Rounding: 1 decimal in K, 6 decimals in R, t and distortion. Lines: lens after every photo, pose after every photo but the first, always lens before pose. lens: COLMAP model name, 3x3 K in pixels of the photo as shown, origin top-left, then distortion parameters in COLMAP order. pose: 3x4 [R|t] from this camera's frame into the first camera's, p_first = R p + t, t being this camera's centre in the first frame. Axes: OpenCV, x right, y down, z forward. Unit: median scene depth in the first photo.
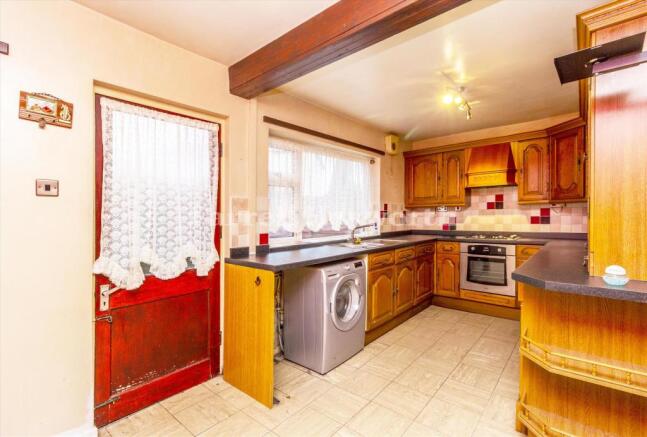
lens RADIAL K [[296.7, 0, 322.6], [0, 296.7, 217.4], [0, 0, 1]] dist [0.003029, 0.000405]
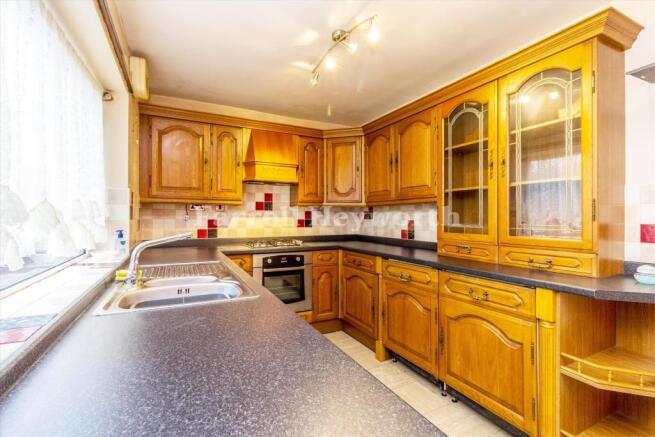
lens RADIAL K [[300.4, 0, 327.5], [0, 300.4, 219.0], [0, 0, 1]] dist [0.003029, 0.000405]
pose [[0.380657, 0.010693, 0.924655, -0.140228], [-0.001582, 0.999939, -0.010913, 0.005928], [-0.924715, 0.002691, 0.380651, 0.548111]]
